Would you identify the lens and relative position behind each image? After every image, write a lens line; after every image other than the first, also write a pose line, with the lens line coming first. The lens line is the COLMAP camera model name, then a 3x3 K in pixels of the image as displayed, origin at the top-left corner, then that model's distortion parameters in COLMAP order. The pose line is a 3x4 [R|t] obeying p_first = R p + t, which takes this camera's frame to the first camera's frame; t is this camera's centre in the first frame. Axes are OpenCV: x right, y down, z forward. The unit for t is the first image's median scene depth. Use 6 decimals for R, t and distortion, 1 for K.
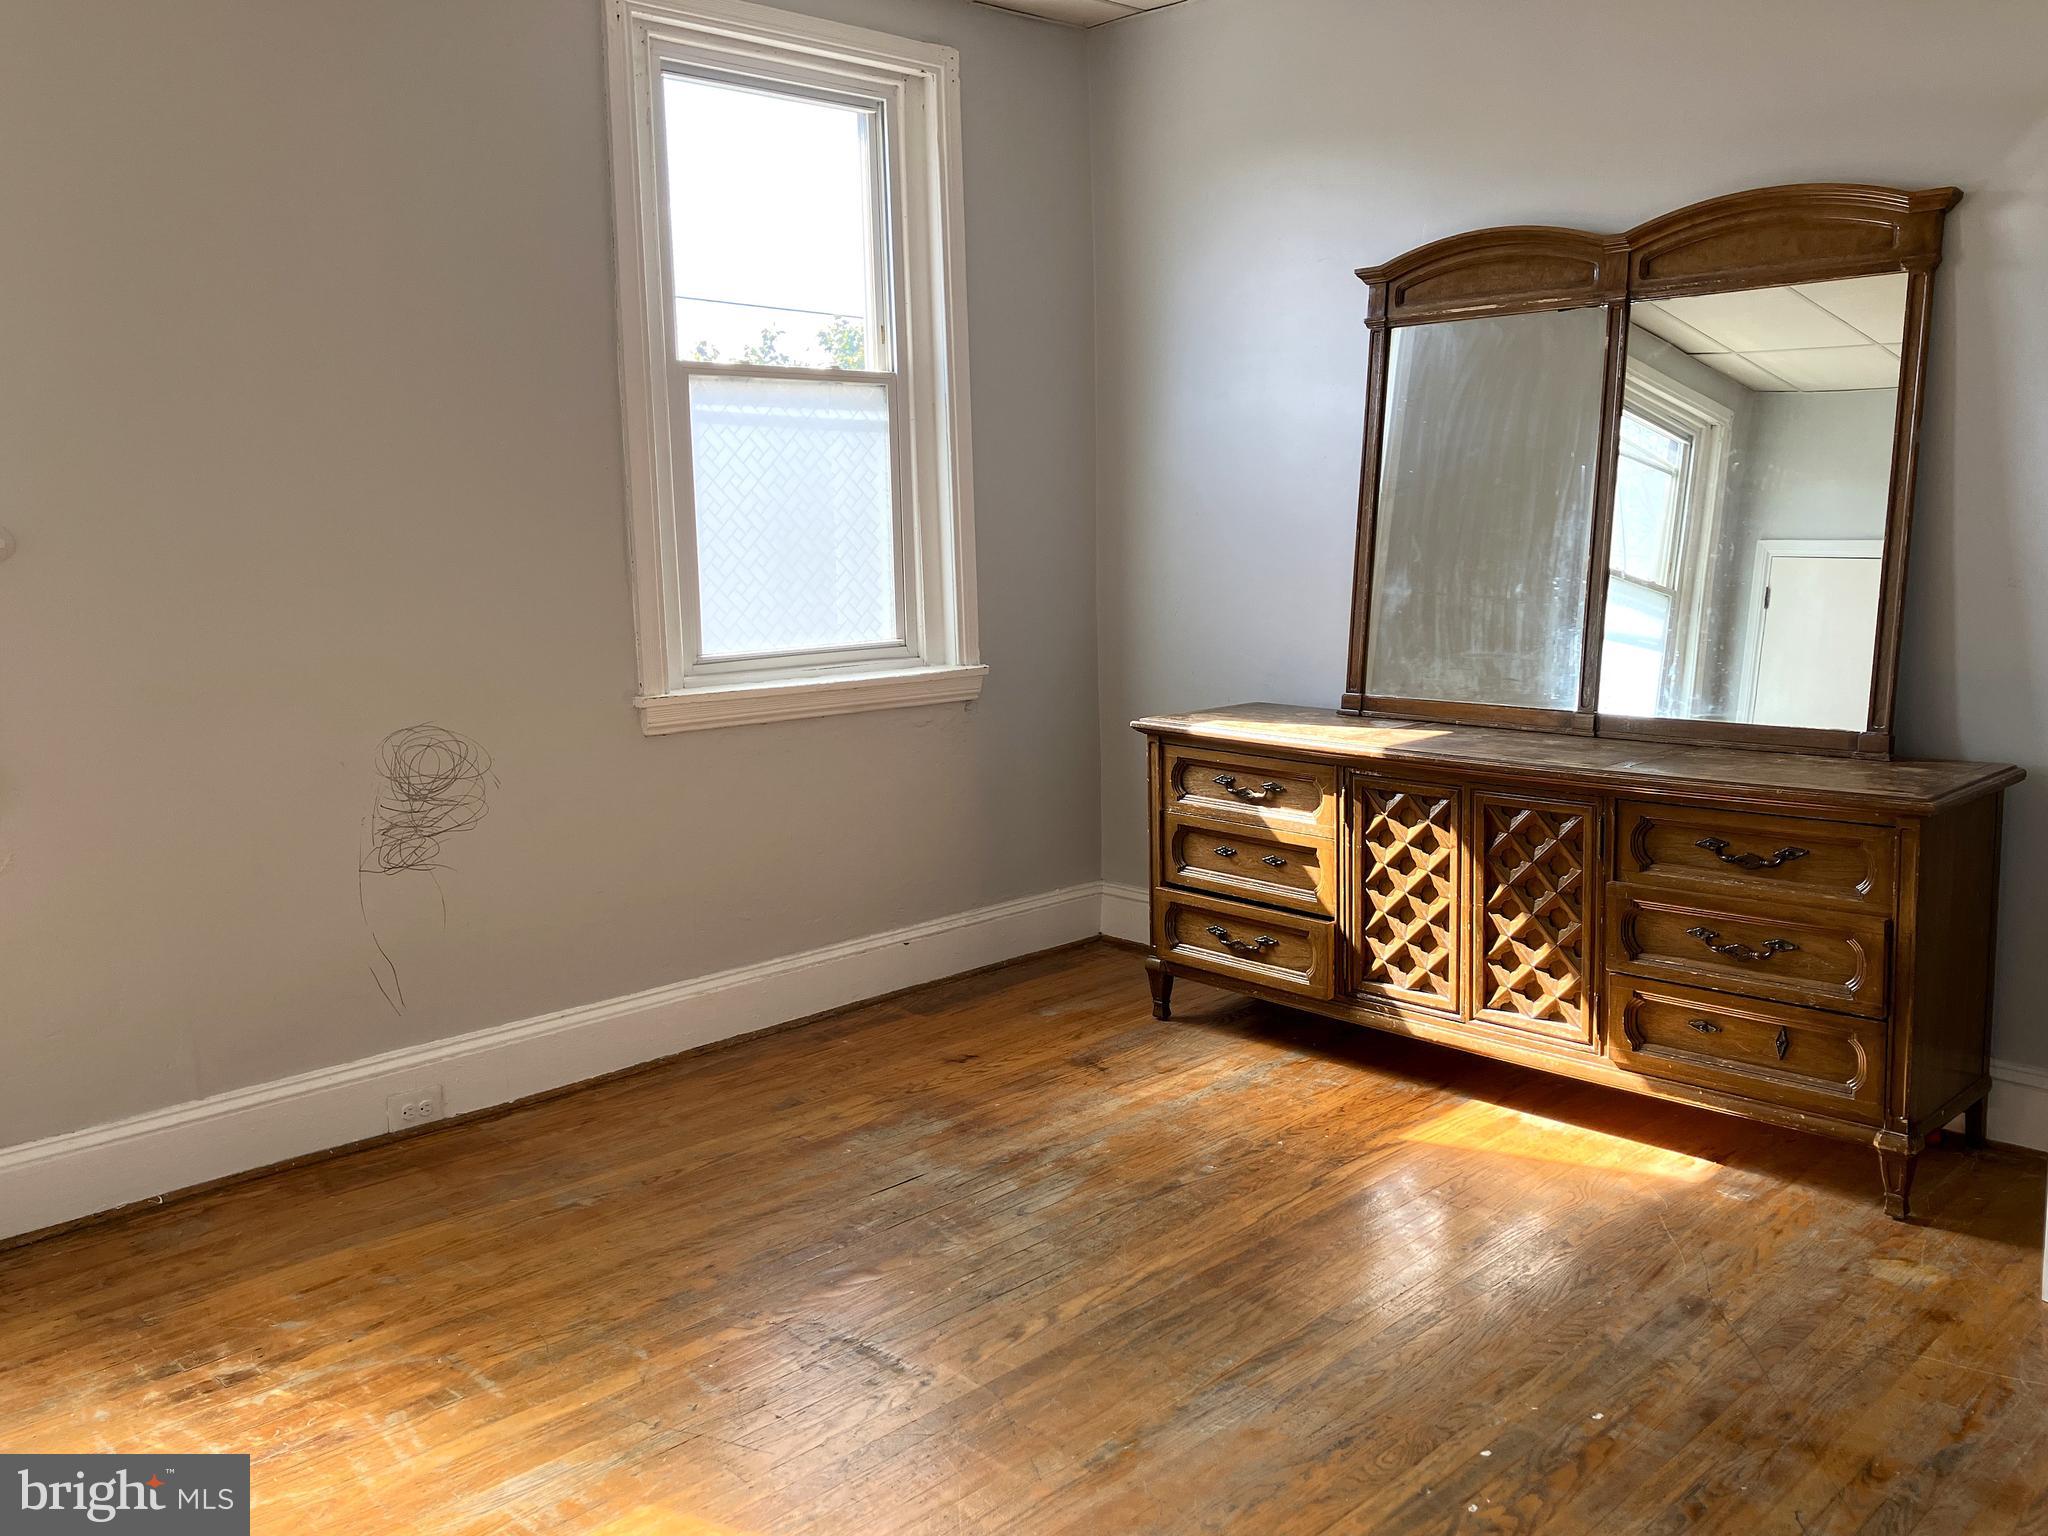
lens RADIAL K [[1716.4, 0, 1030.2], [0, 1716.4, 763.6], [0, 0, 1]] dist [0.058002, -0.055169]
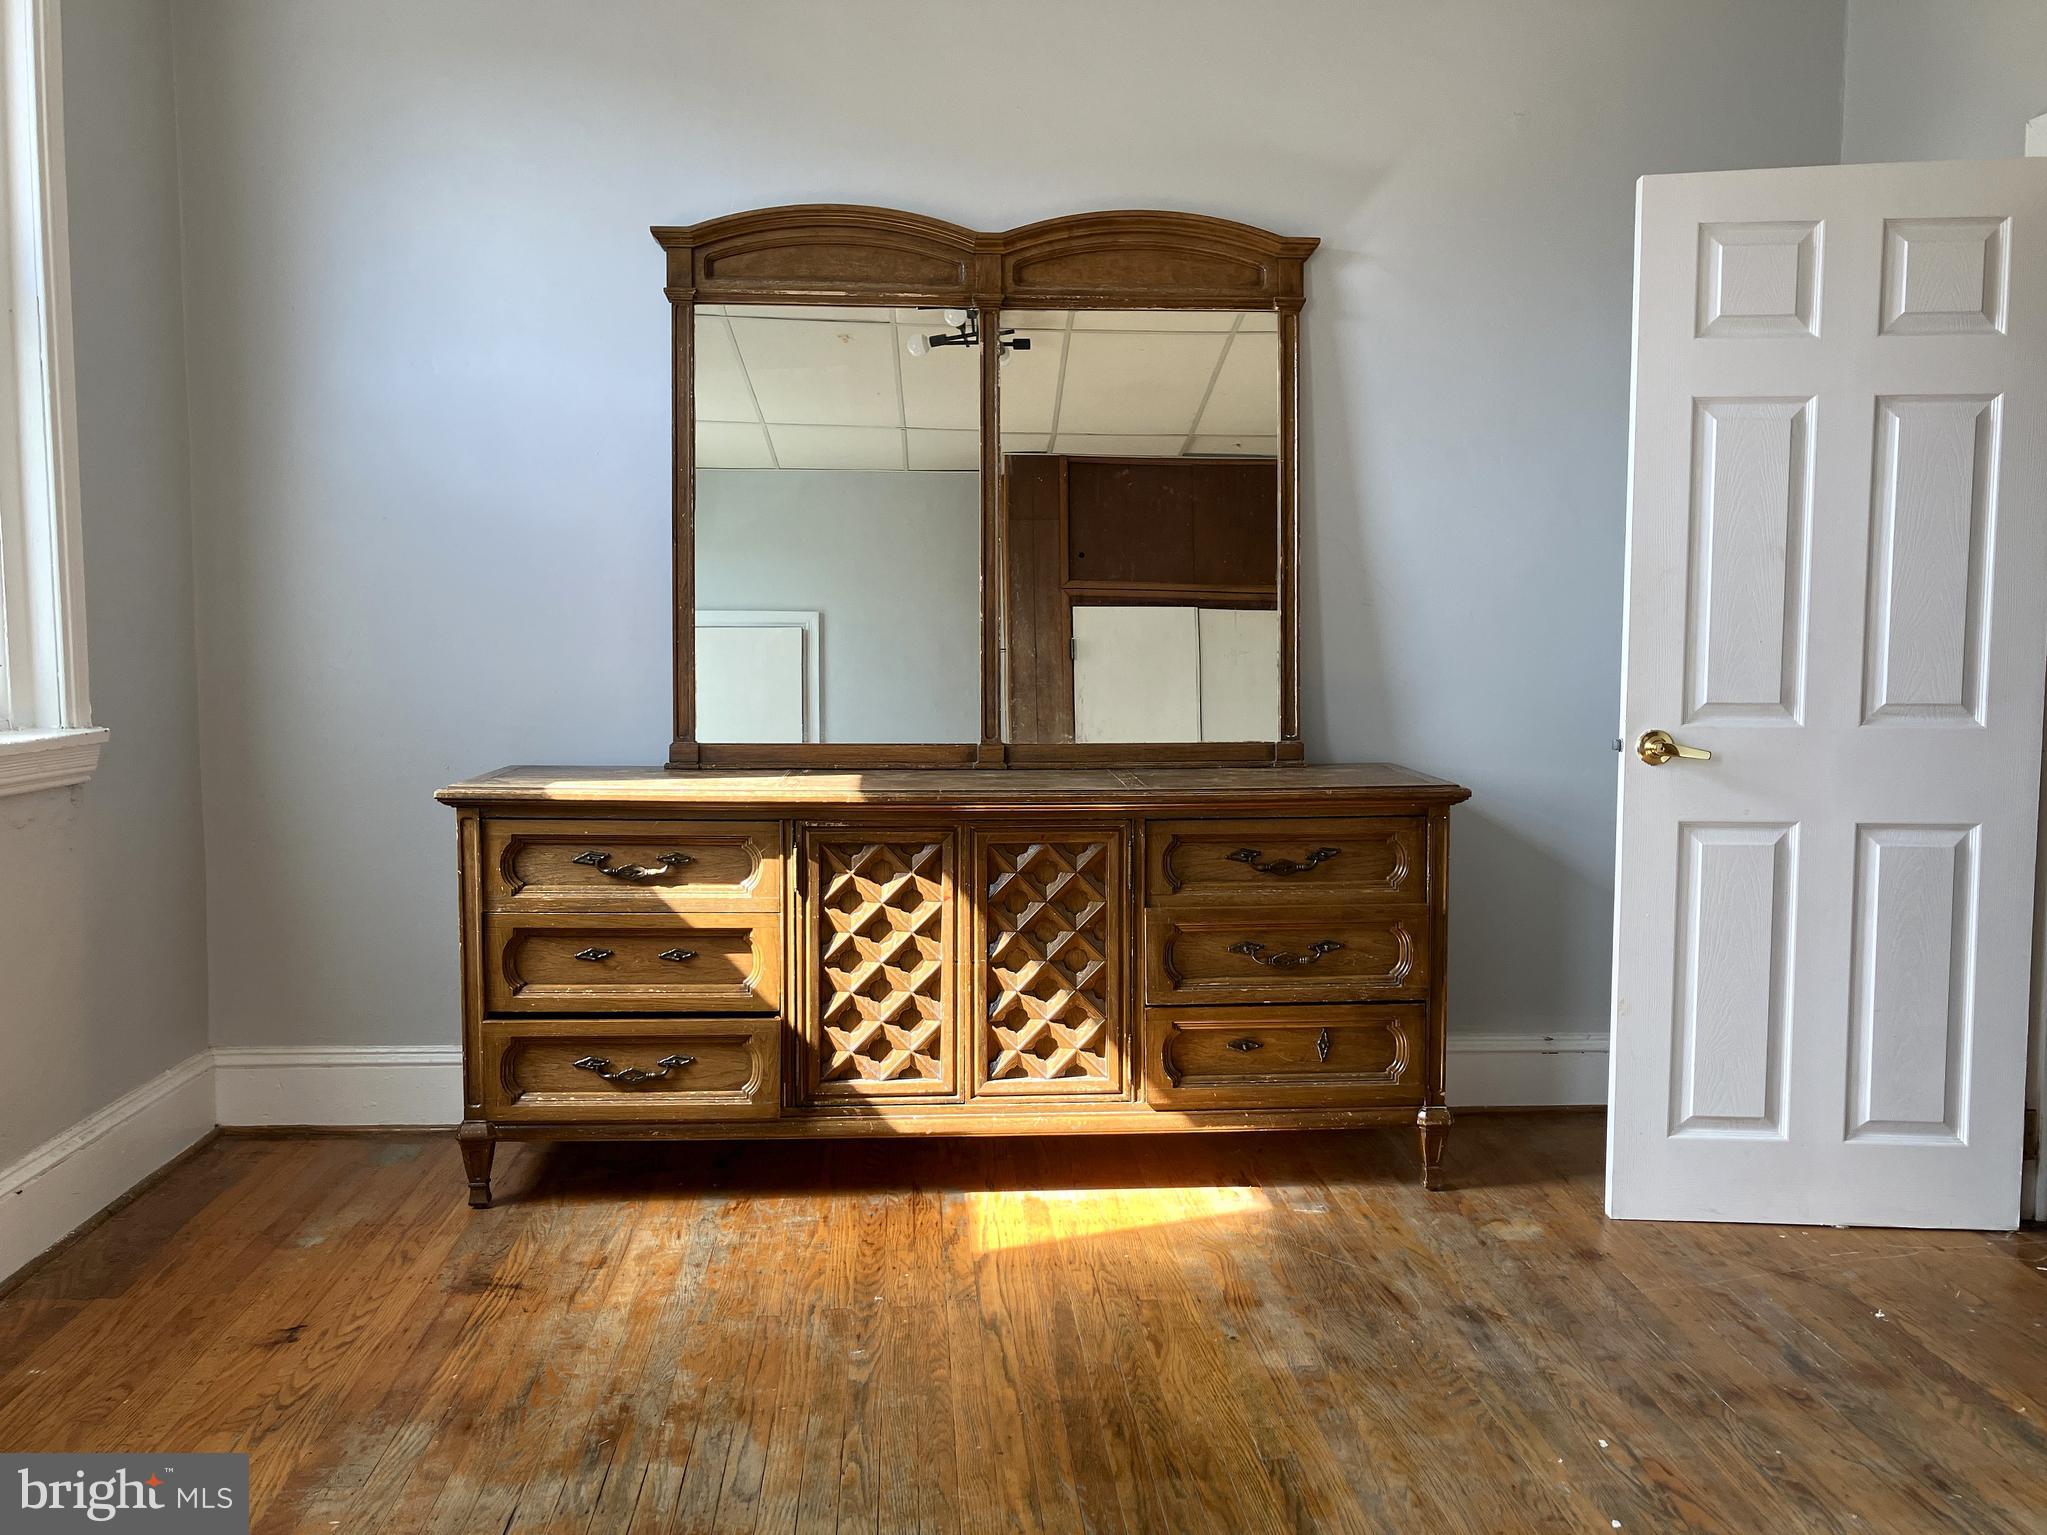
lens RADIAL K [[1715.5, 0, 1026.2], [0, 1715.5, 764.5], [0, 0, 1]] dist [0.058002, -0.055169]
pose [[0.648024, -0.038803, 0.760631, -0.372755], [0.098682, 0.994560, -0.033337, 0.014195], [-0.755200, 0.096664, 0.648328, 0.407247]]
